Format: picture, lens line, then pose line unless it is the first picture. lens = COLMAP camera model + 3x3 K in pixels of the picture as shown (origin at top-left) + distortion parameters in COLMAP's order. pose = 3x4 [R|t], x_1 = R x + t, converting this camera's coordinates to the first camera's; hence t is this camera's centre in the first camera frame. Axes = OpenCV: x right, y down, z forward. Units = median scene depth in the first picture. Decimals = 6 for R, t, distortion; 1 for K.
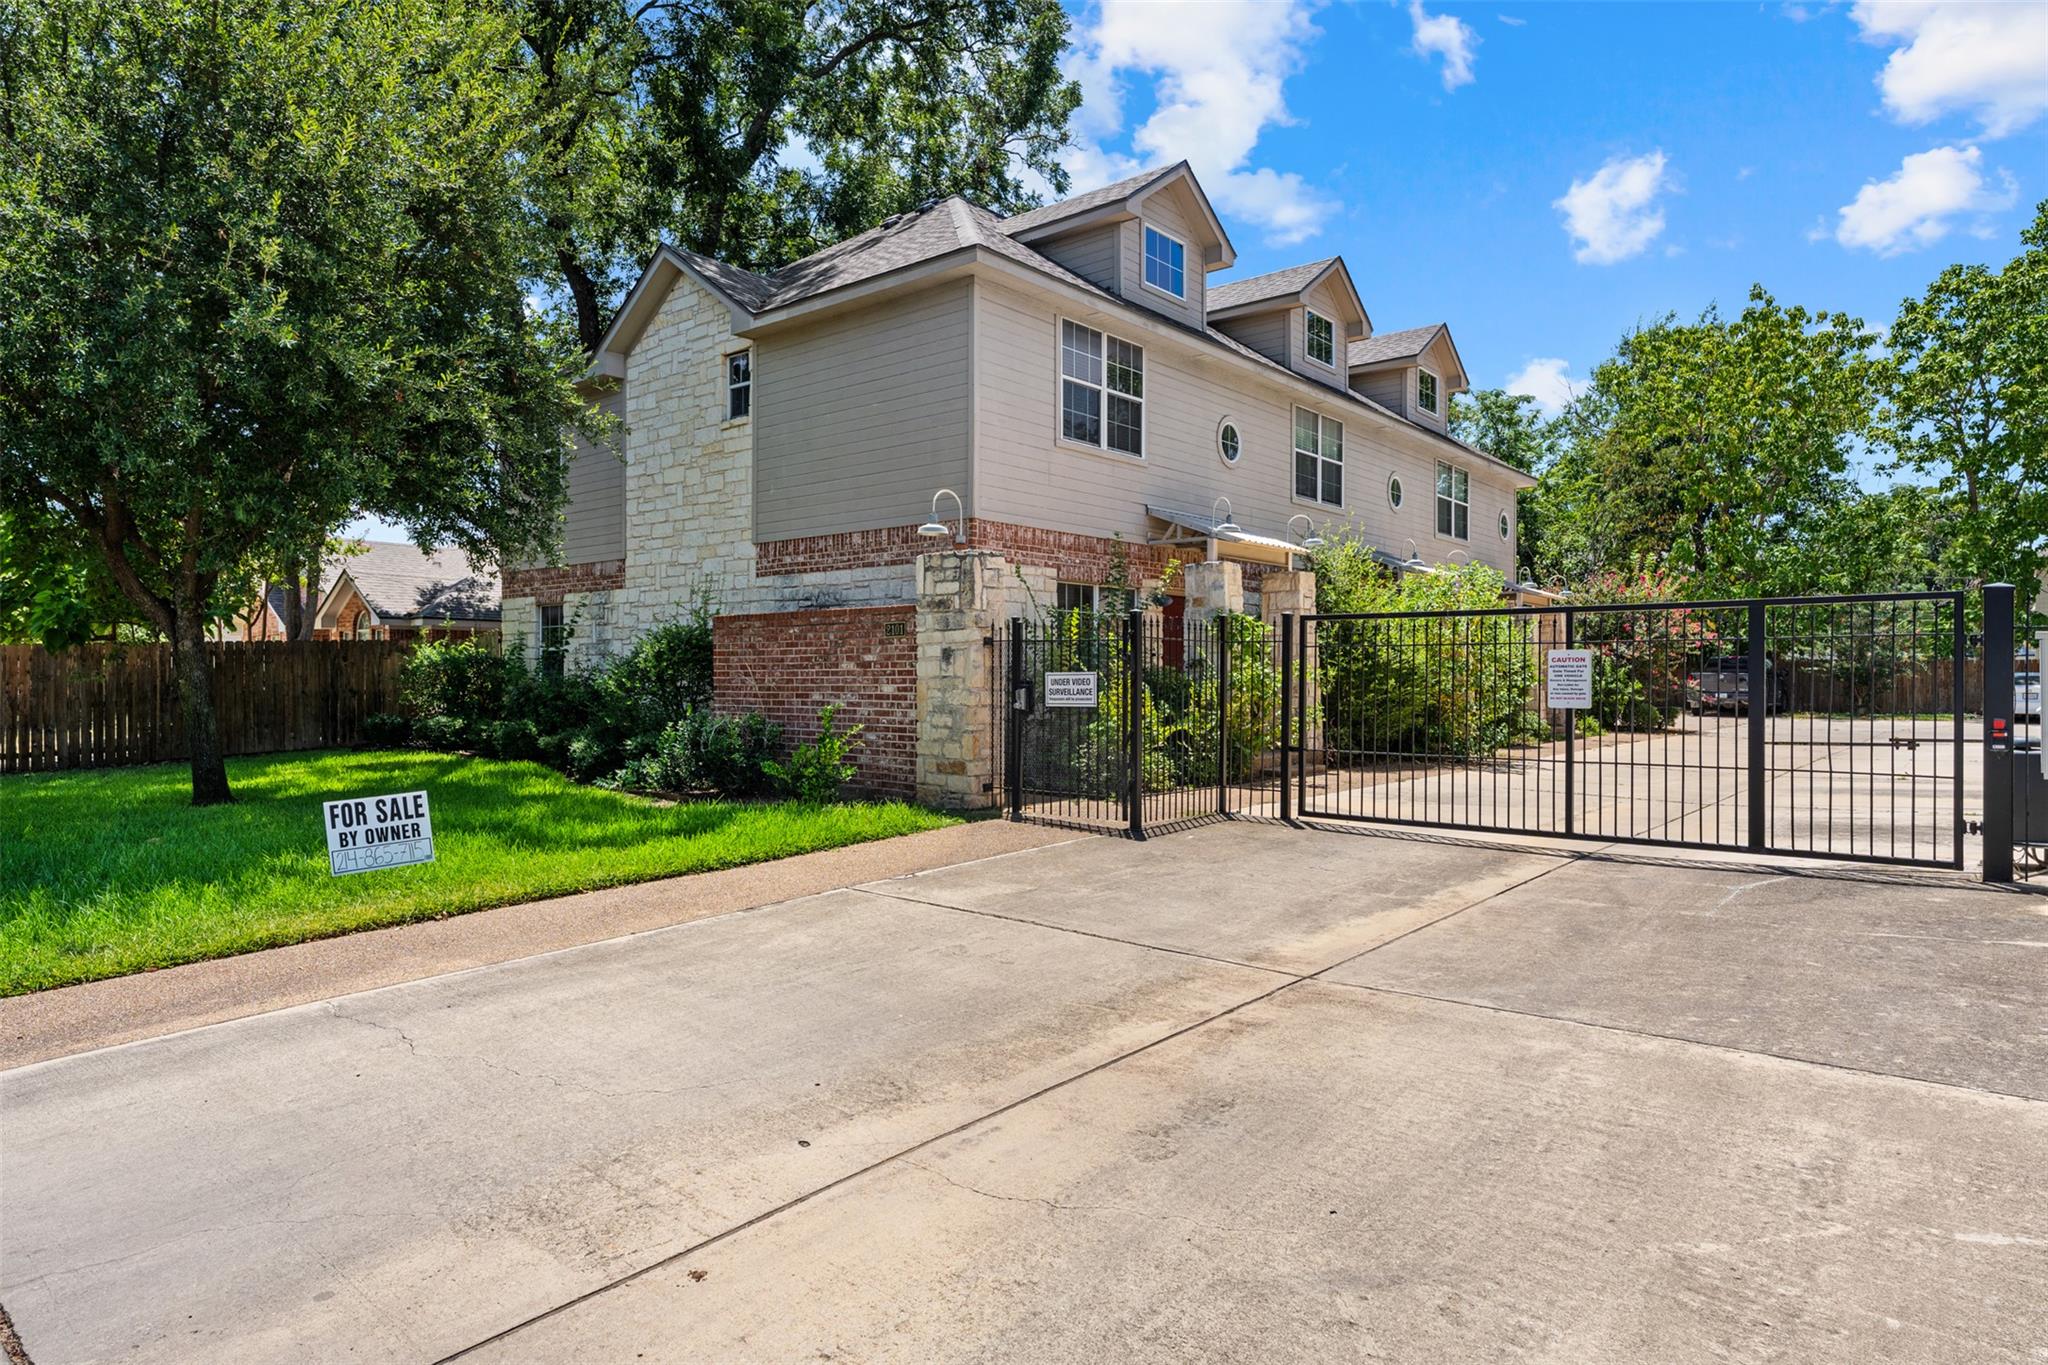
lens RADIAL K [[1150.8, 0, 1024.0], [0, 1150.8, 682.5], [0, 0, 1]] dist [0.000055, -0.000015]
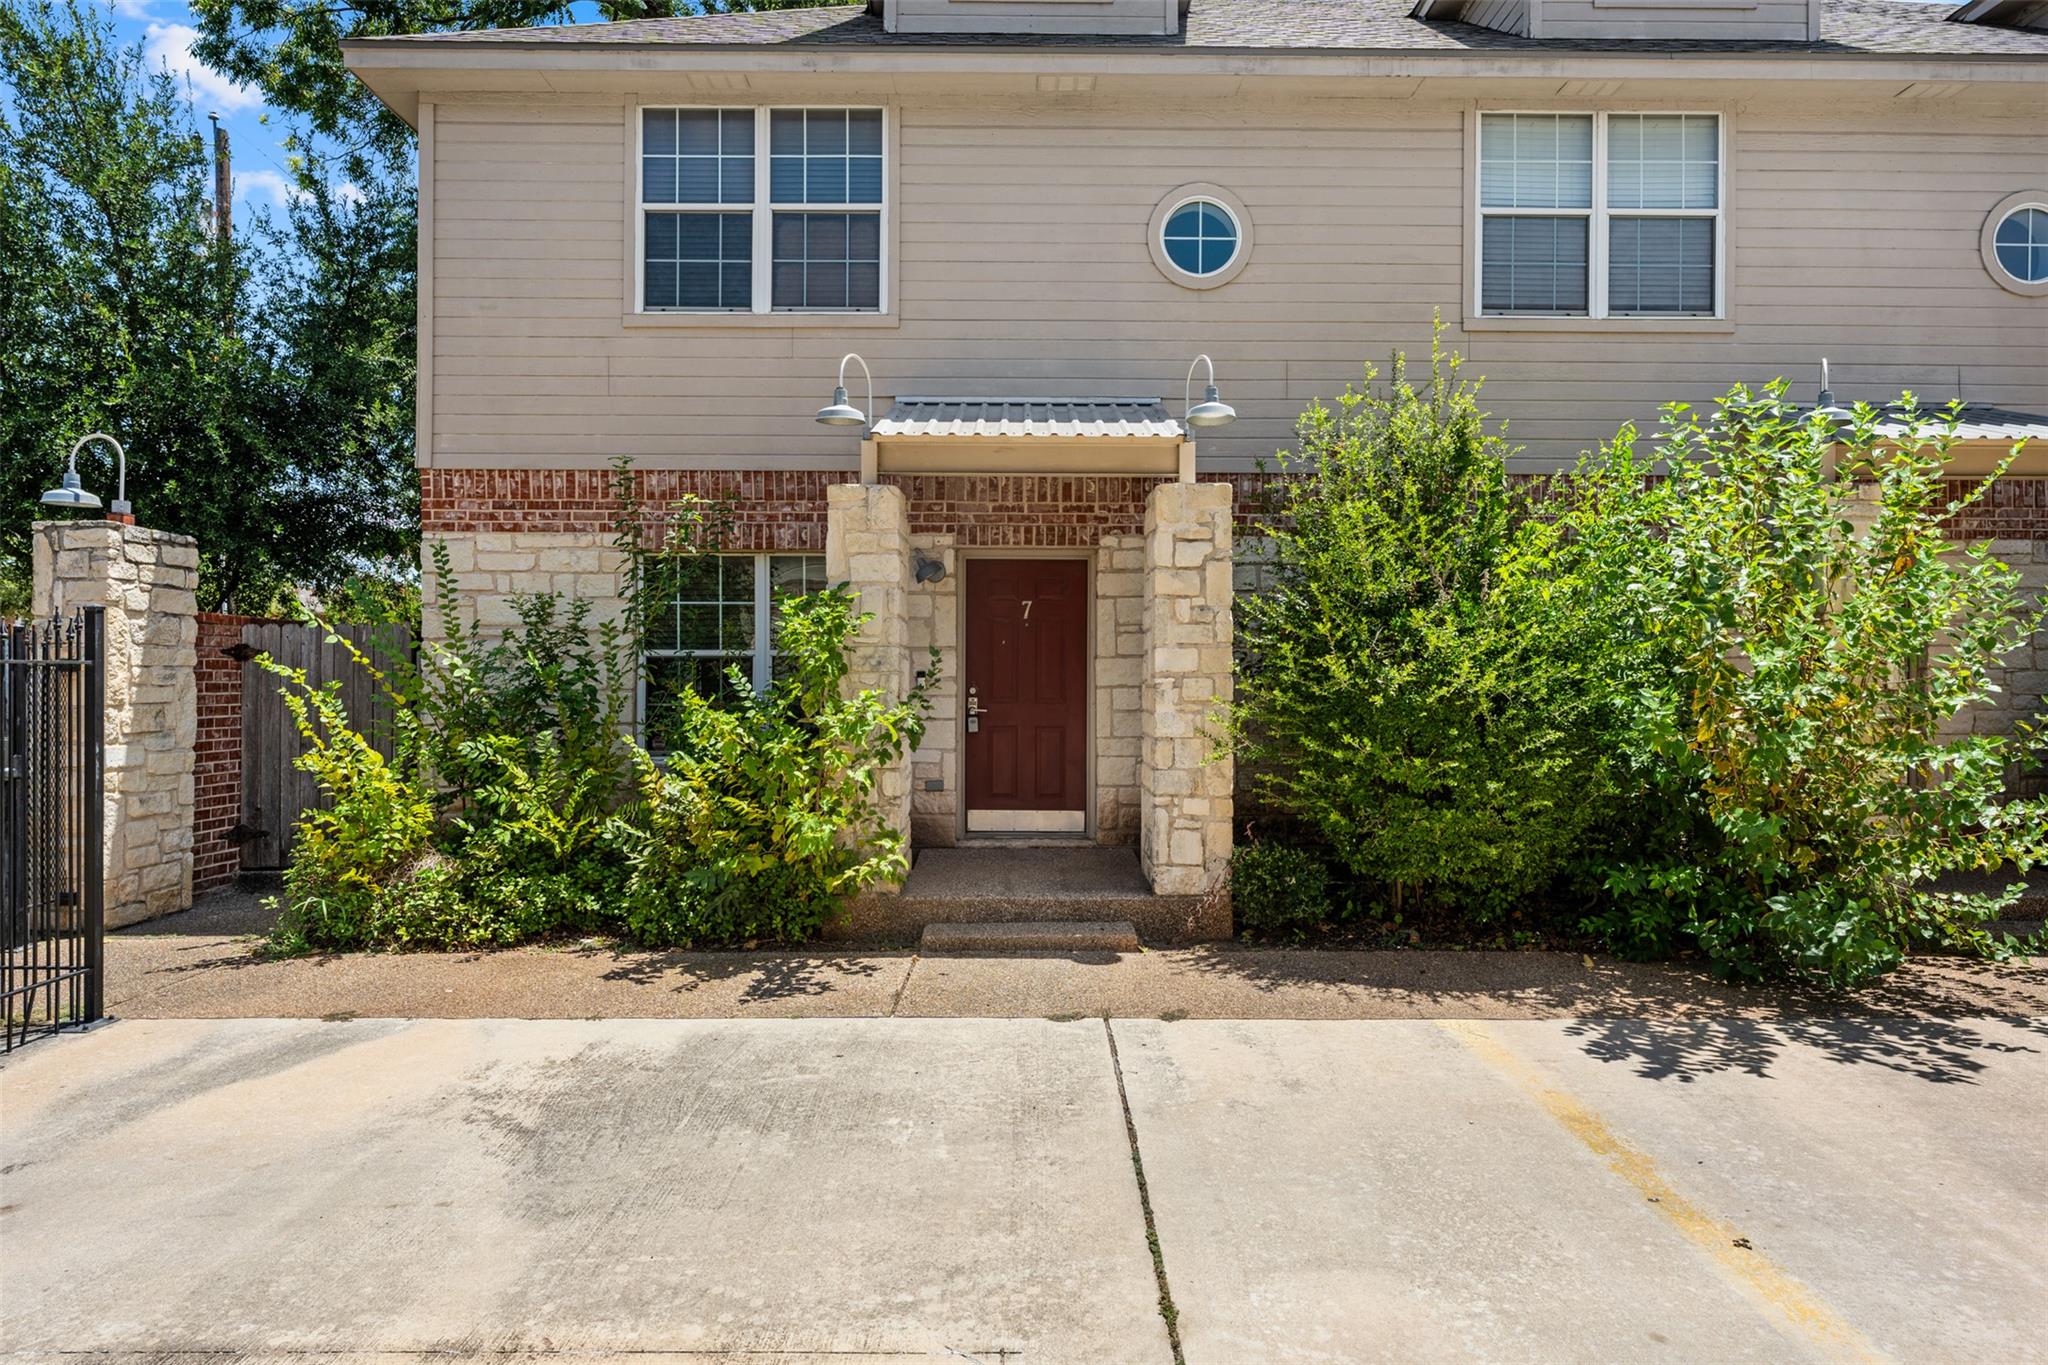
lens RADIAL K [[1181.4, 0, 1024.0], [0, 1181.4, 682.5], [0, 0, 1]] dist [-0.038458, -0.000260]
pose [[0.627315, 0.007533, -0.778729, 0.590817], [-0.018742, 0.999810, -0.005427, -0.022436], [0.778540, 0.017999, 0.627337, 0.742410]]
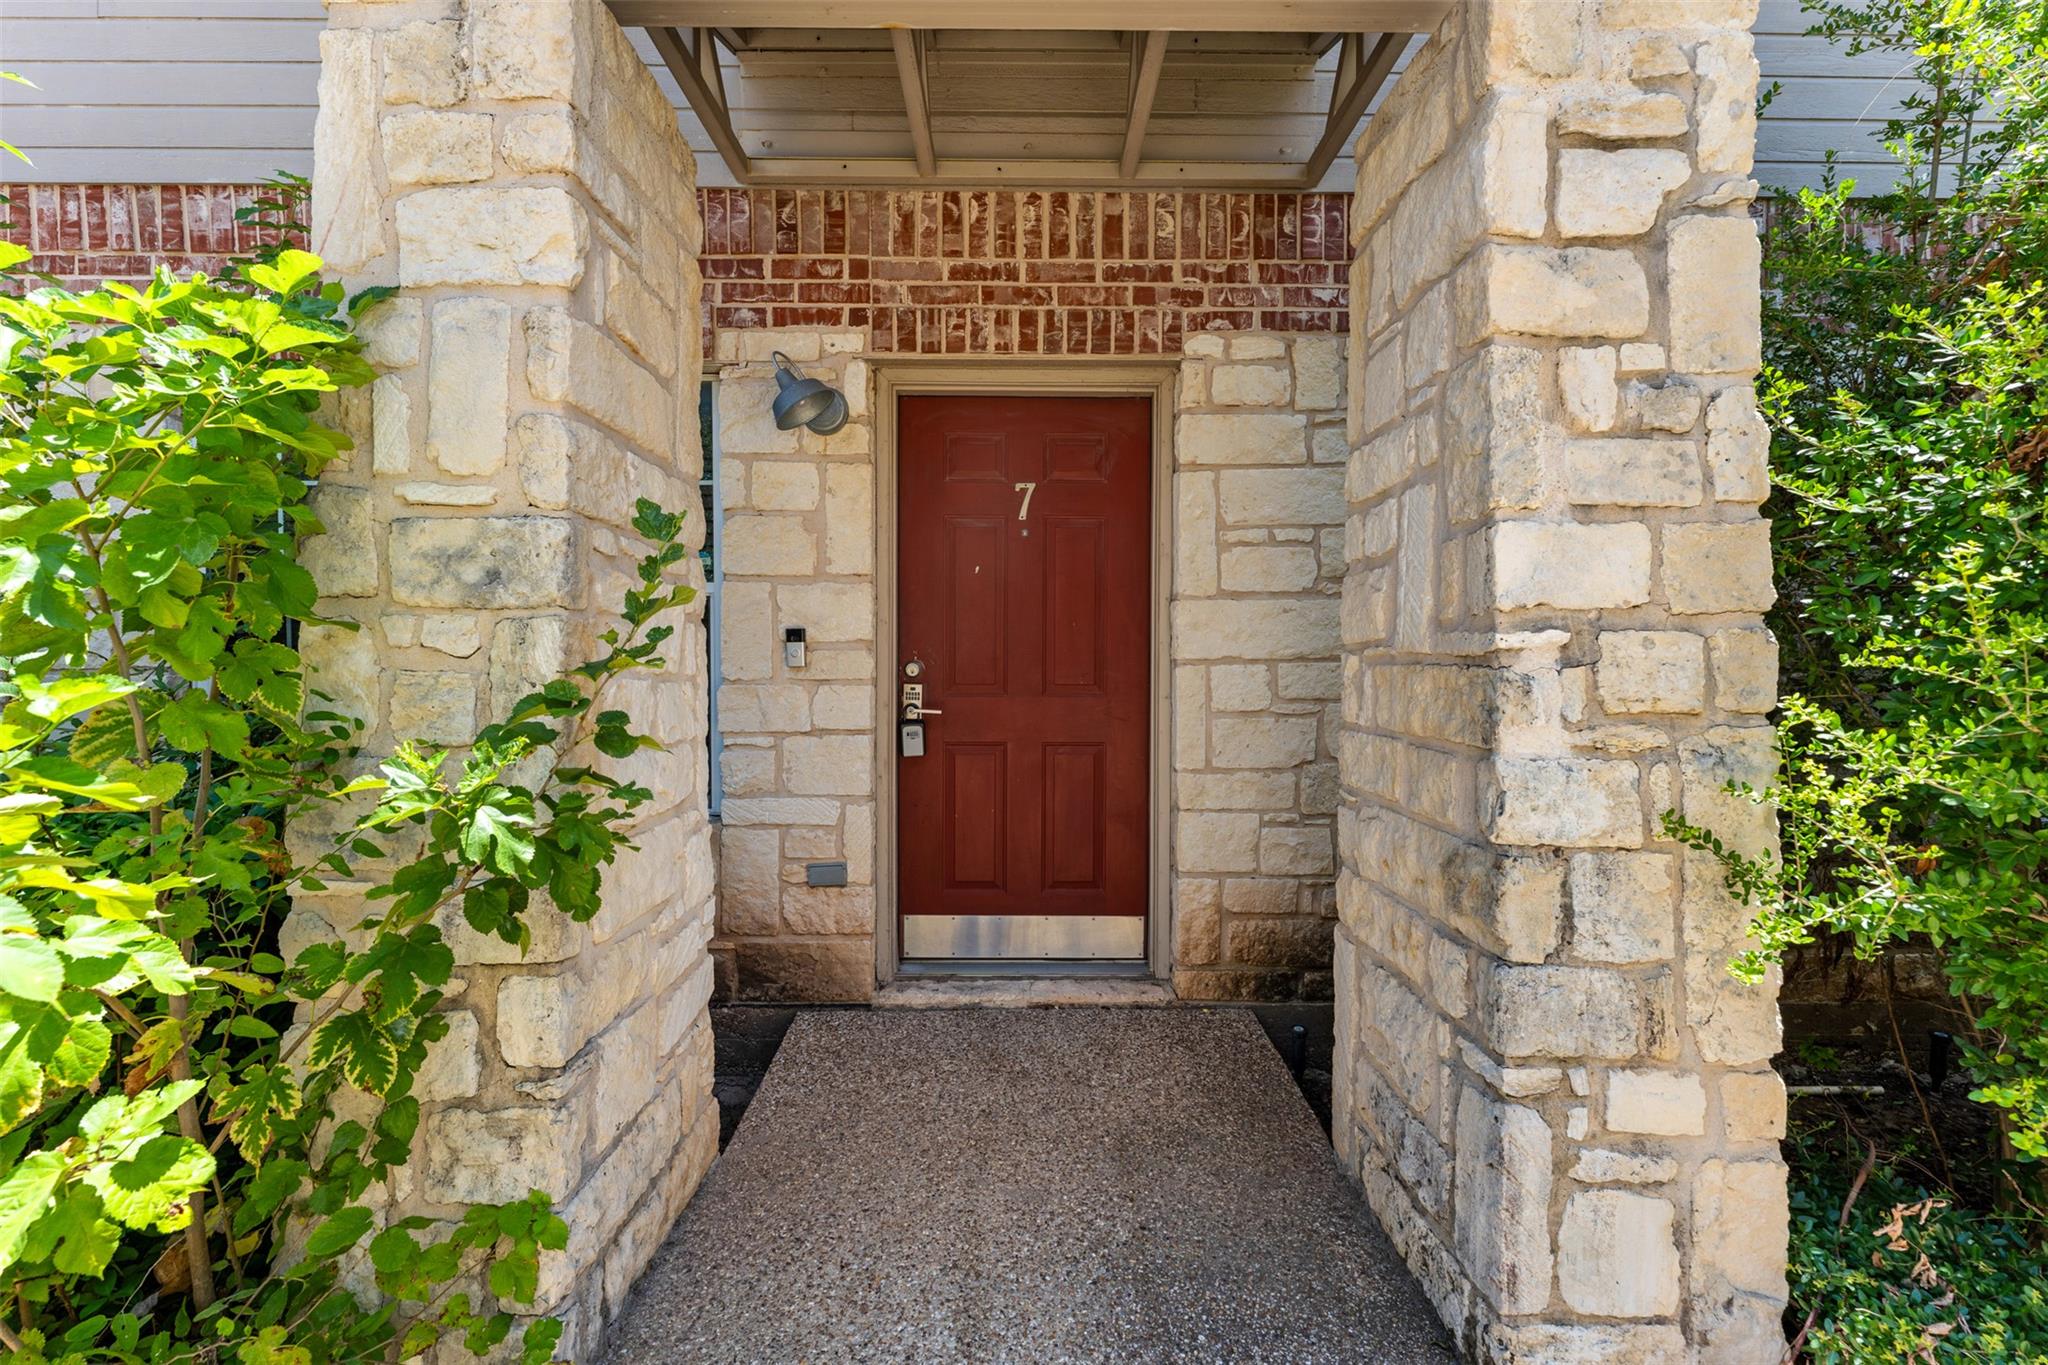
lens RADIAL K [[889.8, 0, 1024.0], [0, 889.8, 682.5], [0, 0, 1]] dist [-0.000255, 0.000005]
pose [[0.632941, 0.028721, -0.773668, 0.307831], [-0.017763, 0.999587, 0.022575, -0.023314], [0.773997, -0.000546, 0.633189, 0.969907]]
